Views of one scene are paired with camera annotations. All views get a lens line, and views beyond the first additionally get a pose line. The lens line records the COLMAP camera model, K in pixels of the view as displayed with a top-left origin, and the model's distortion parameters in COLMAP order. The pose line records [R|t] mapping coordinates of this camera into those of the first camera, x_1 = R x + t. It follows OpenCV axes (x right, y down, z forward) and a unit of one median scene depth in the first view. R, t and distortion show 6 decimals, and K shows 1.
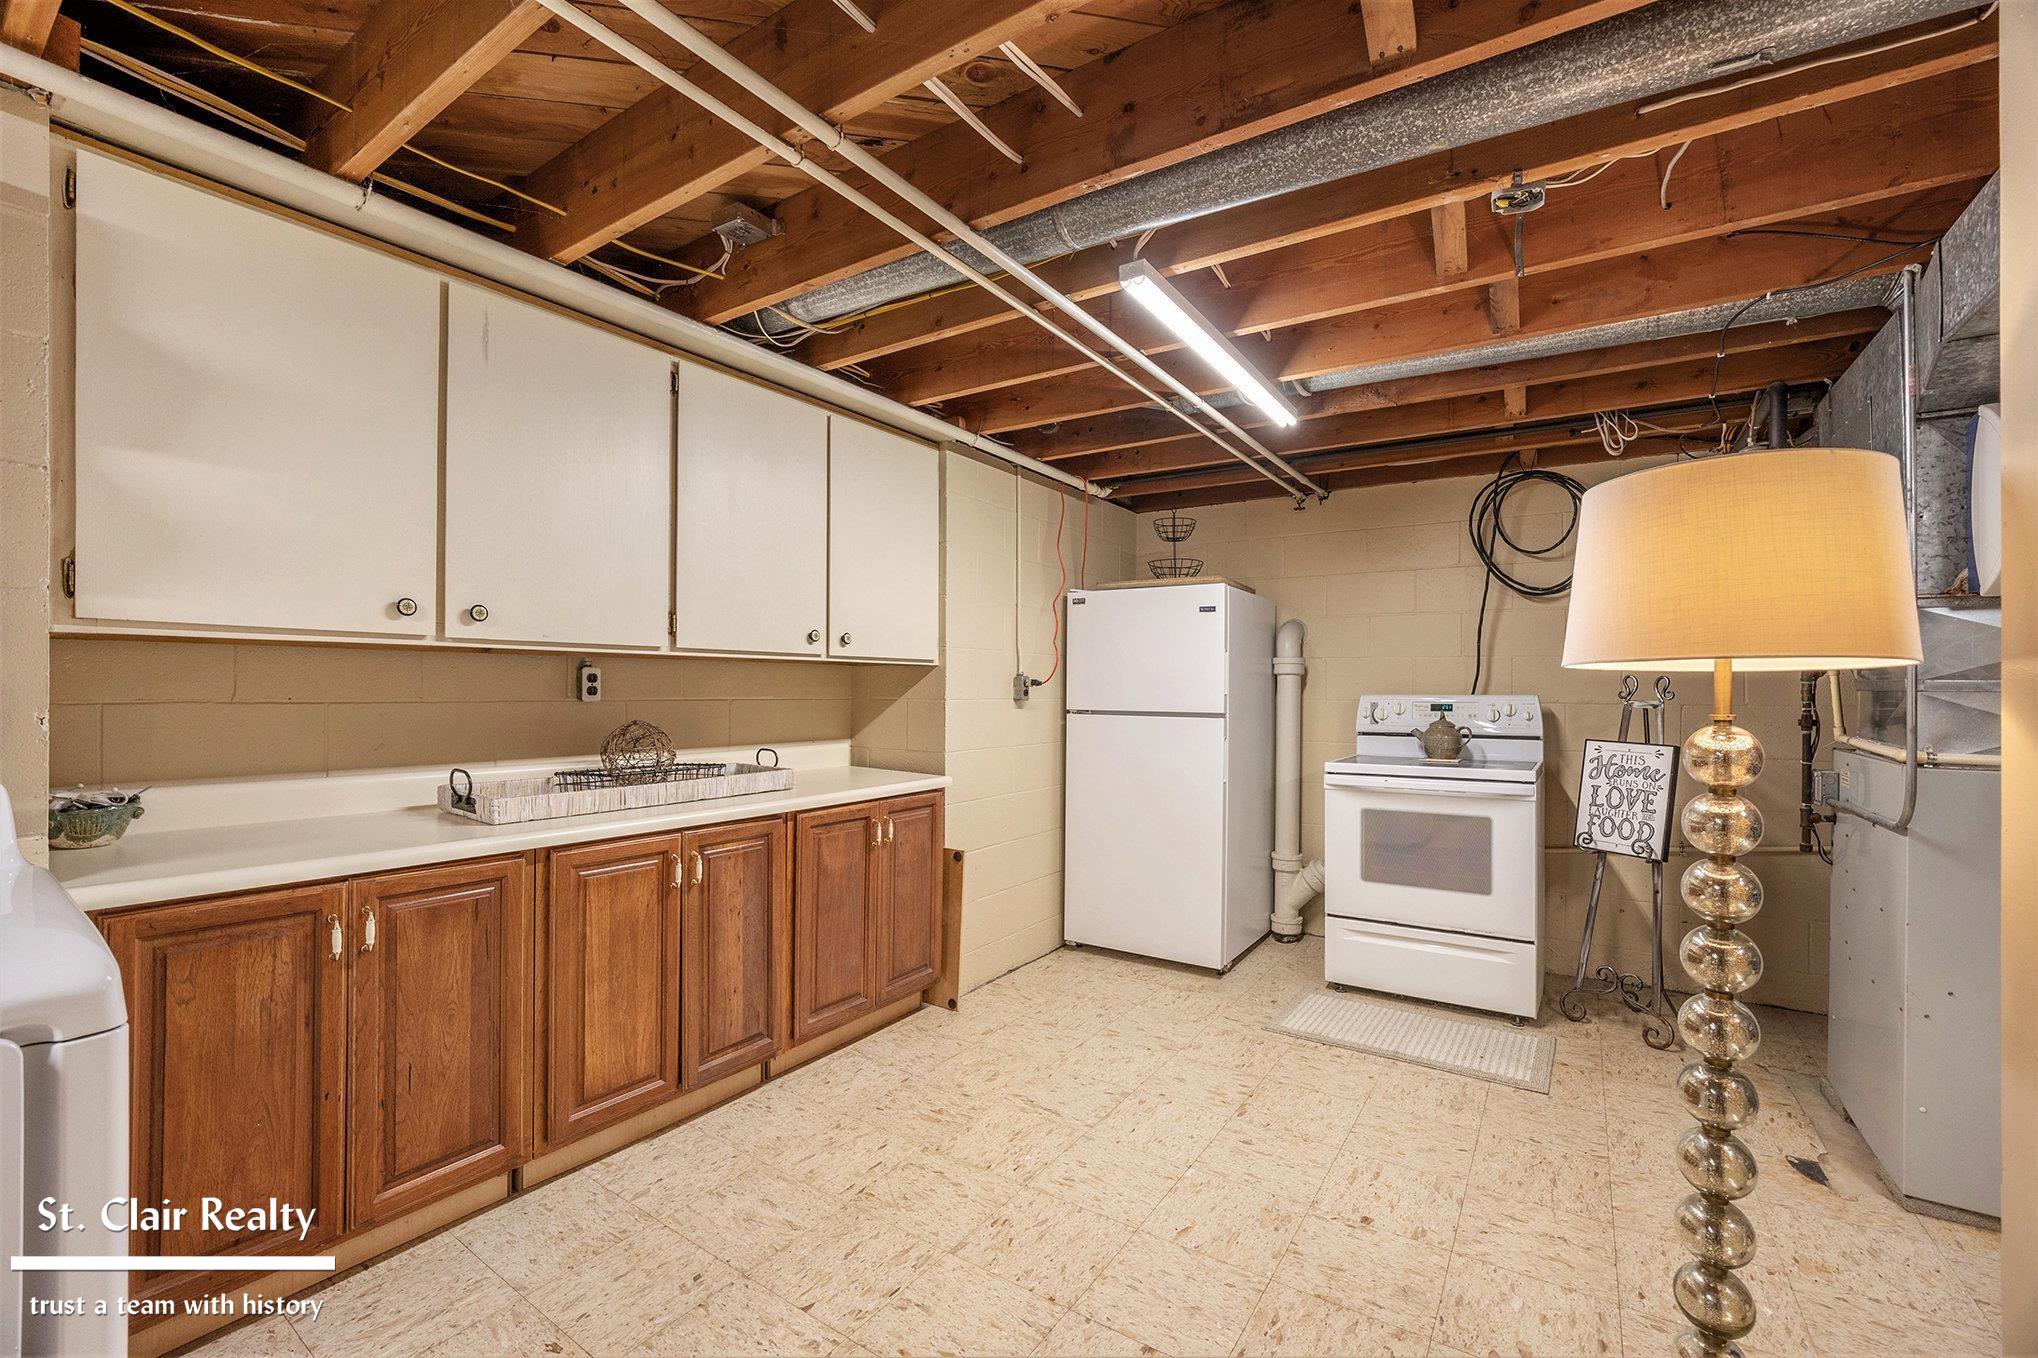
lens RADIAL K [[860.5, 0, 1010.6], [0, 860.5, 680.7], [0, 0, 1]] dist [0.002633, 0.002179]
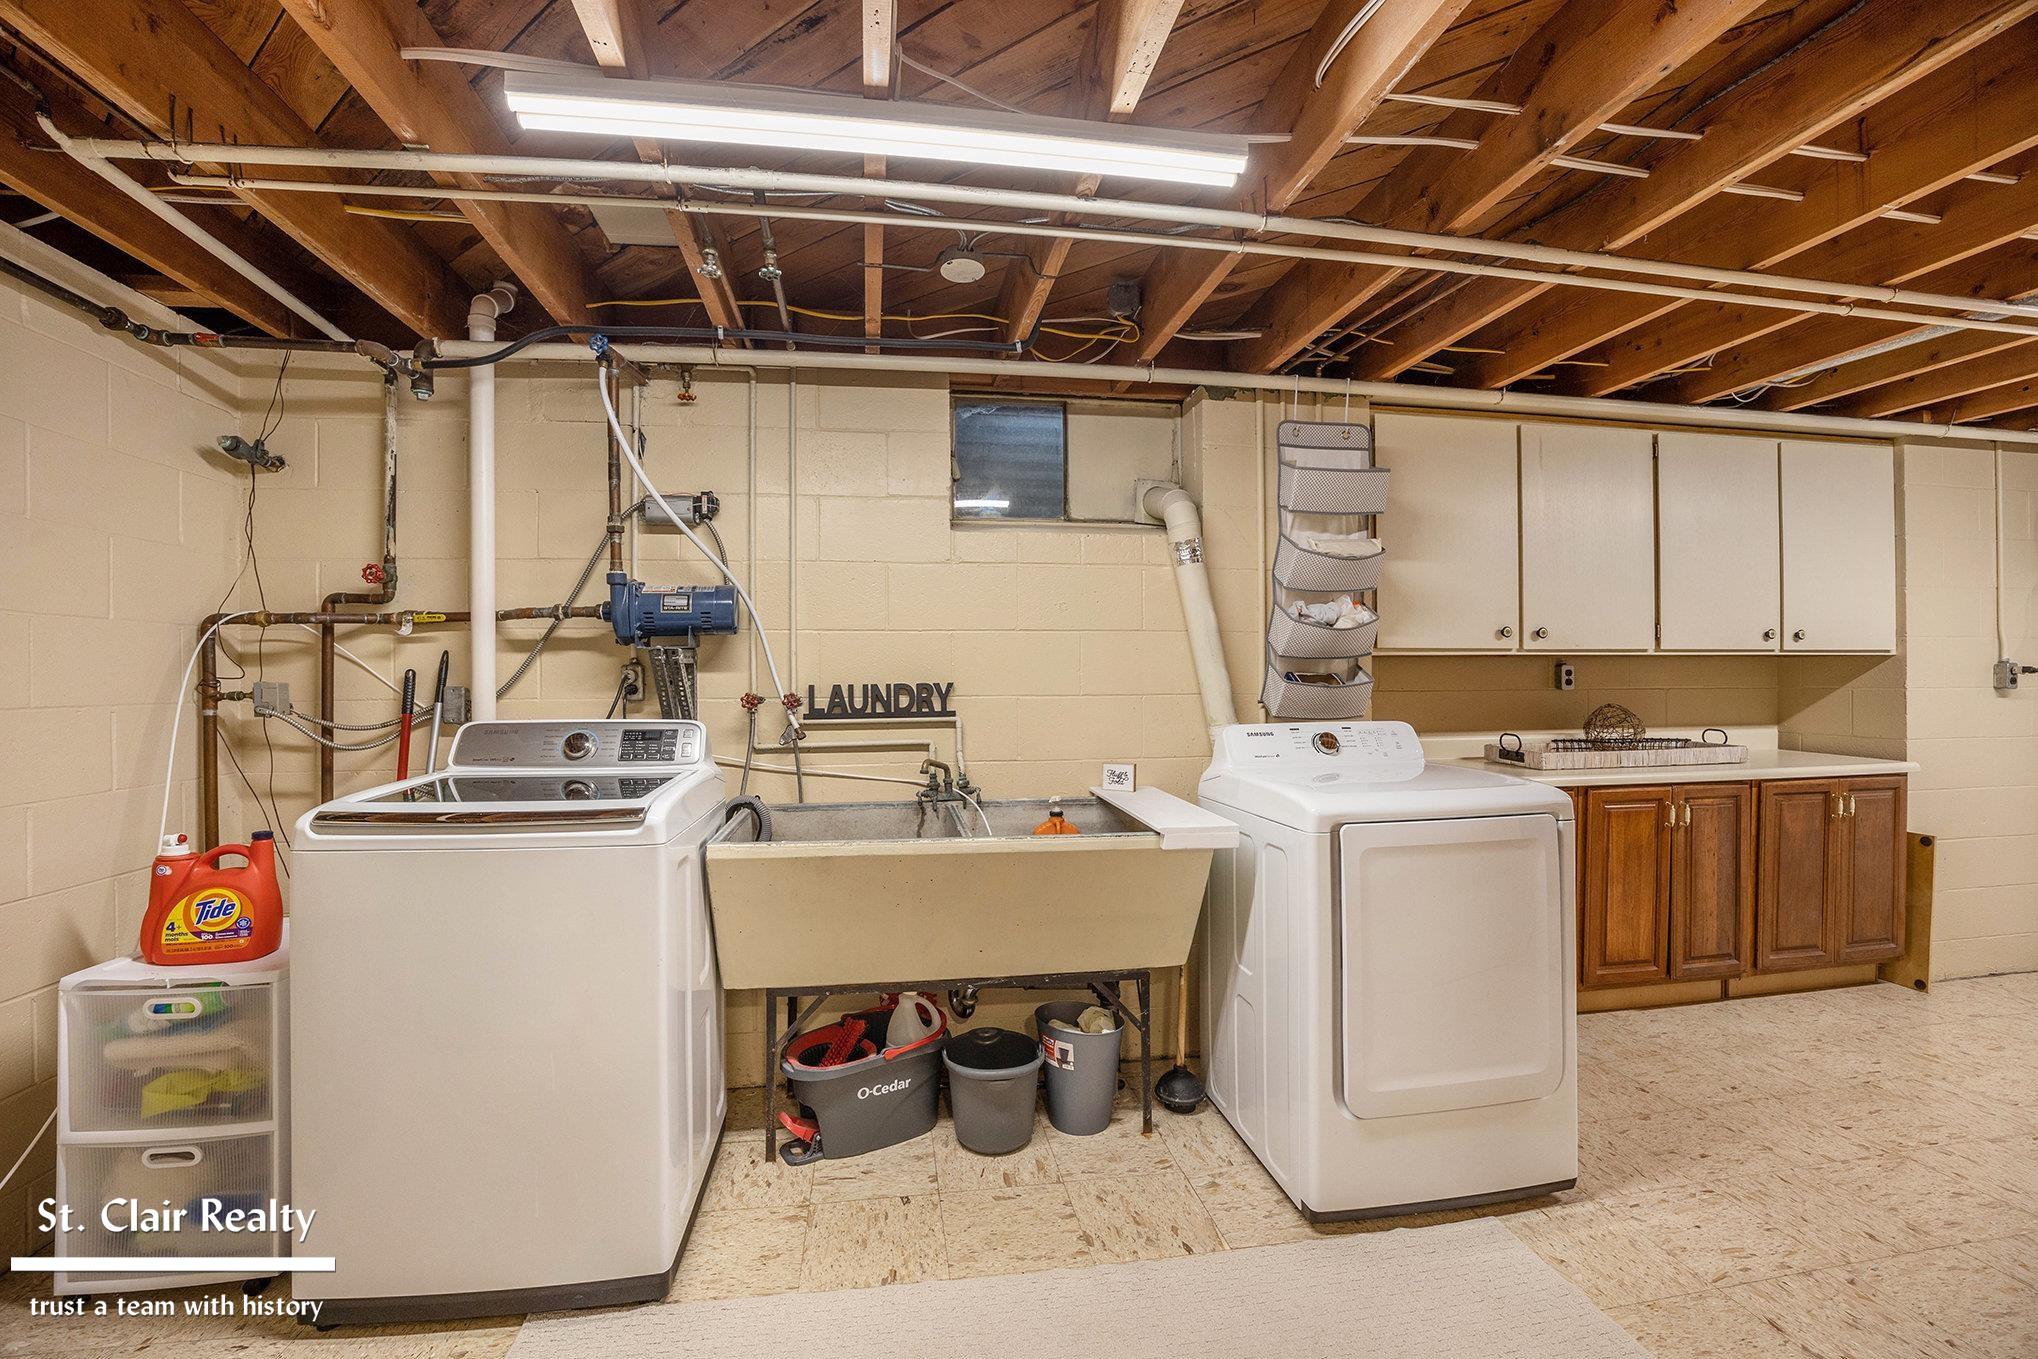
lens RADIAL K [[860.5, 0, 1081.3], [0, 860.5, 687.5], [0, 0, 1]] dist [0.002633, 0.002179]
pose [[0.732921, -0.005930, -0.680288, -0.119373], [0.016954, 0.999811, 0.009550, -0.006243], [0.680102, -0.018532, 0.732883, -0.526993]]
